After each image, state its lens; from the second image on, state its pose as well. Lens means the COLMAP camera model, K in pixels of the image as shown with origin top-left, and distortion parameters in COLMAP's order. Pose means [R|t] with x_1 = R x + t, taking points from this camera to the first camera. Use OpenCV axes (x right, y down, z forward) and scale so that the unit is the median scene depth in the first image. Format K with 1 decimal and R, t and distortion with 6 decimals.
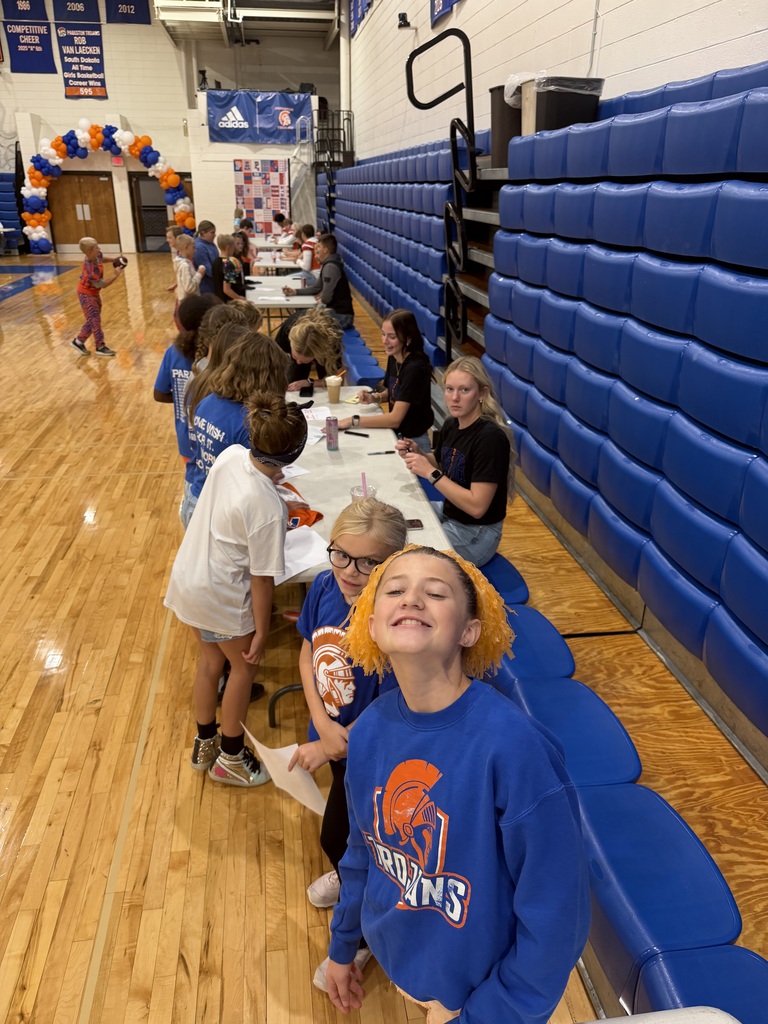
lens RADIAL K [[746.9, 0, 384.0], [0, 746.9, 512.0], [0, 0, 1]] dist [0.000936, 0.000189]
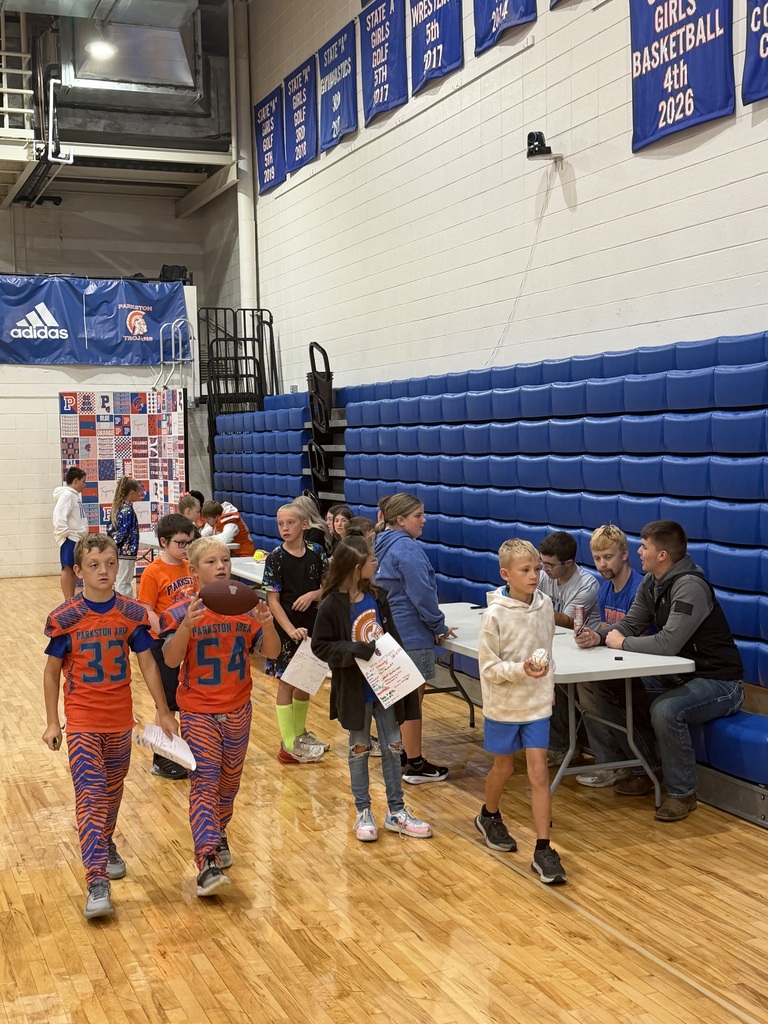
lens RADIAL K [[1346.7, 0, 384.0], [0, 1346.7, 512.0], [0, 0, 1]] dist [0.125328, 0.011092]
pose [[0.974023, -0.040844, 0.222737, -0.188861], [0.116315, 0.934169, -0.337342, -0.051963], [-0.194295, 0.354487, 0.914652, 0.126207]]
